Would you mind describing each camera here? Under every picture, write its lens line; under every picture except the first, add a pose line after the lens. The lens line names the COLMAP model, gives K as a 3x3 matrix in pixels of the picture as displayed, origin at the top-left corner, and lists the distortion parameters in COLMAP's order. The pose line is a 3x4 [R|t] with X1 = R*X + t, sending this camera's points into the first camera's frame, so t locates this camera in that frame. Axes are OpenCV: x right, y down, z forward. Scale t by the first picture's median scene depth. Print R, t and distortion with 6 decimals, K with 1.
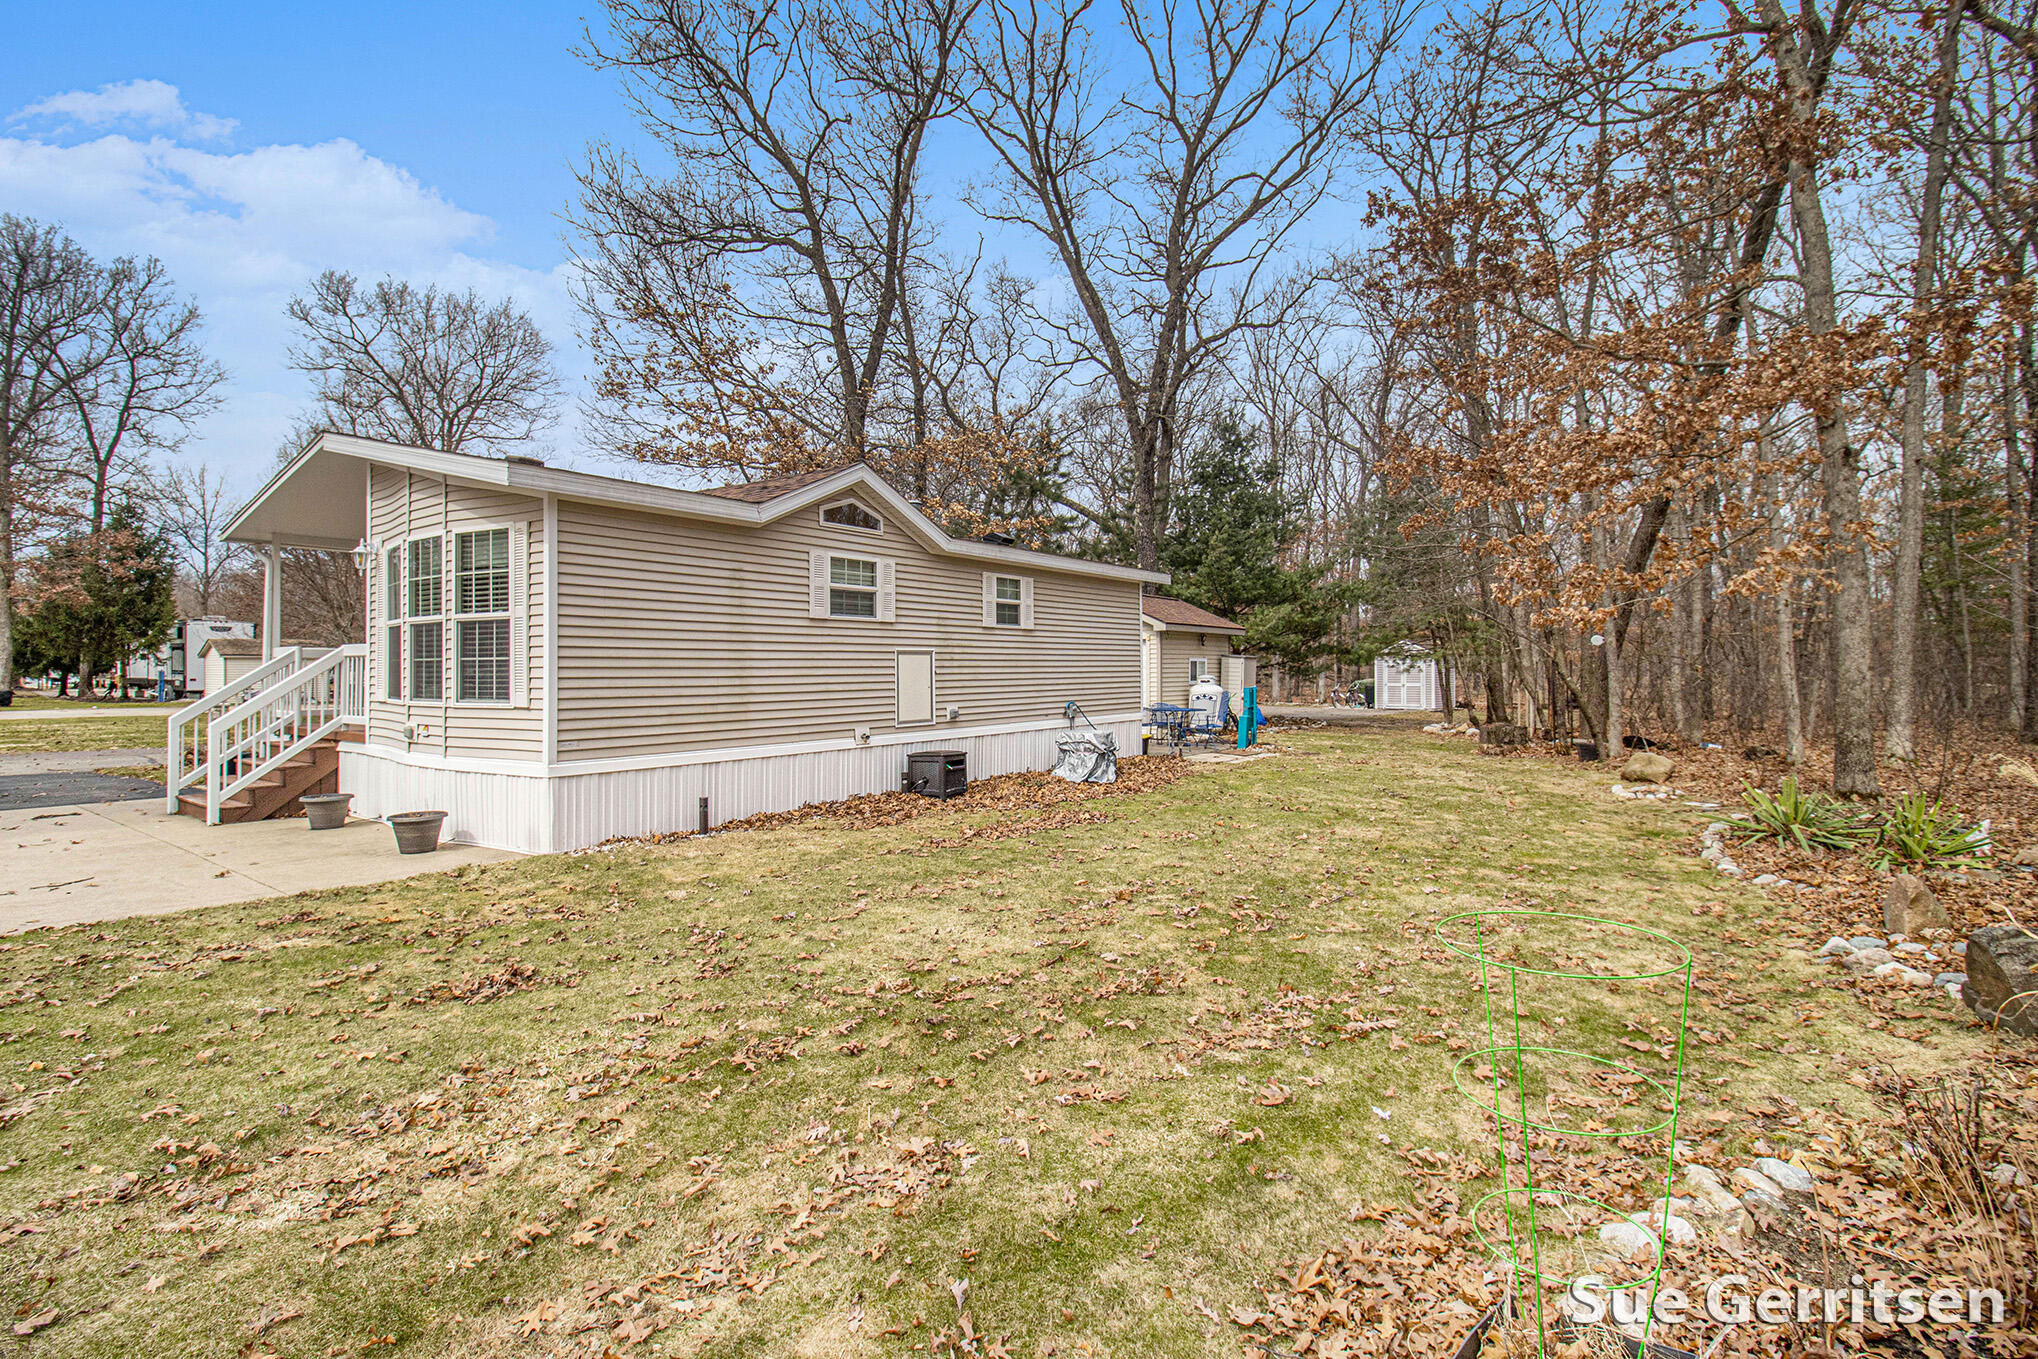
lens RADIAL K [[948.1, 0, 1019.0], [0, 948.1, 679.5], [0, 0, 1]] dist [-0.002909, -0.000400]
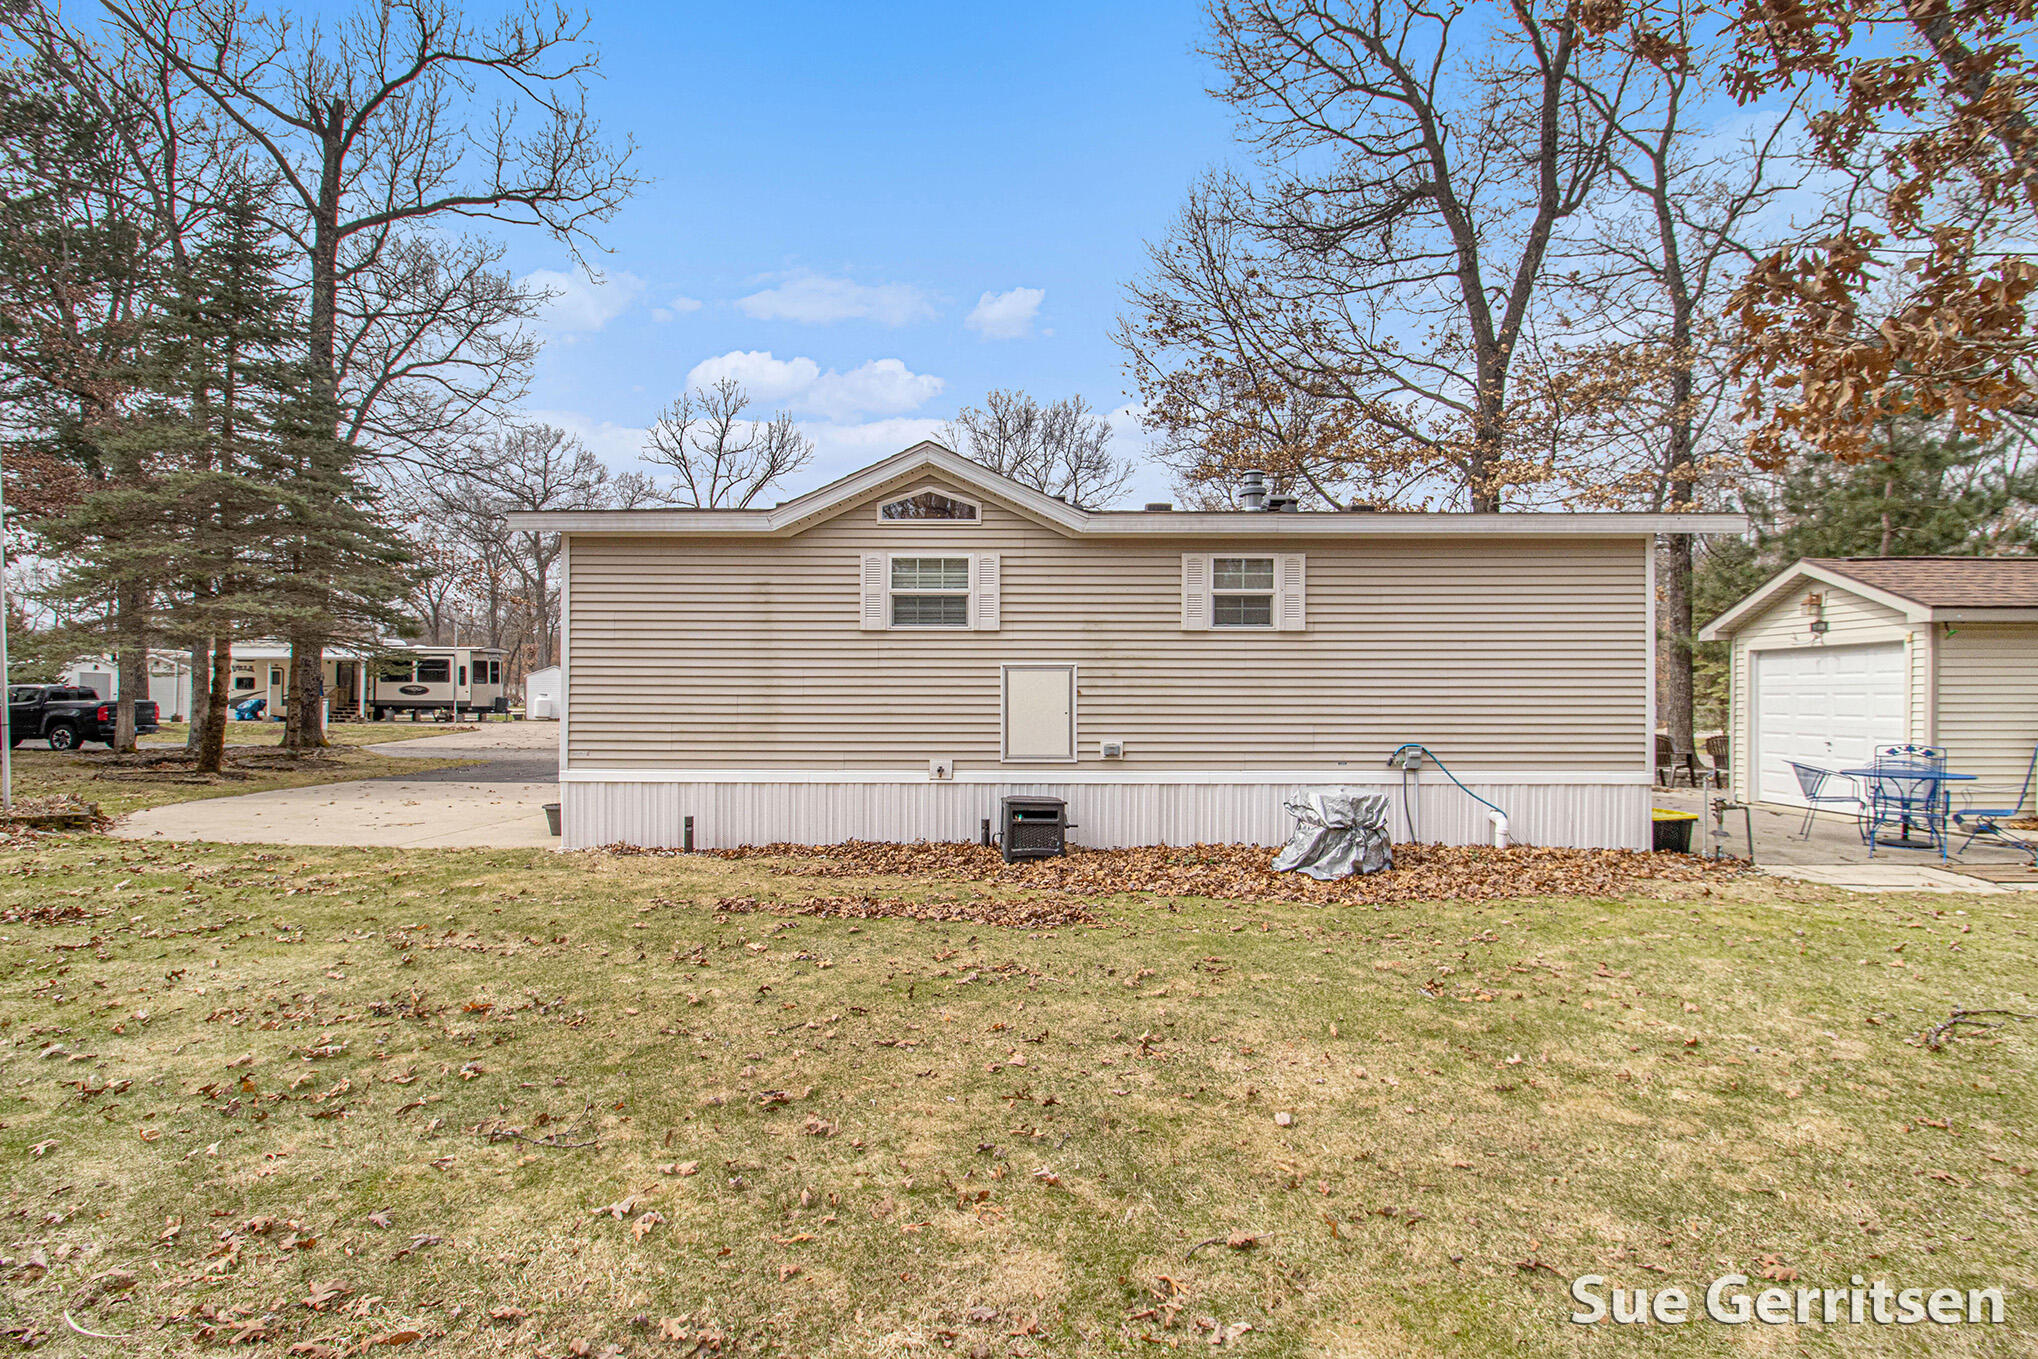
lens RADIAL K [[948.1, 0, 1019.0], [0, 948.1, 679.5], [0, 0, 1]] dist [-0.002909, -0.000400]
pose [[0.586694, -0.011513, -0.809727, 0.530804], [-0.014317, 0.999595, -0.024586, 0.000709], [0.809682, 0.026018, 0.586291, 0.549958]]
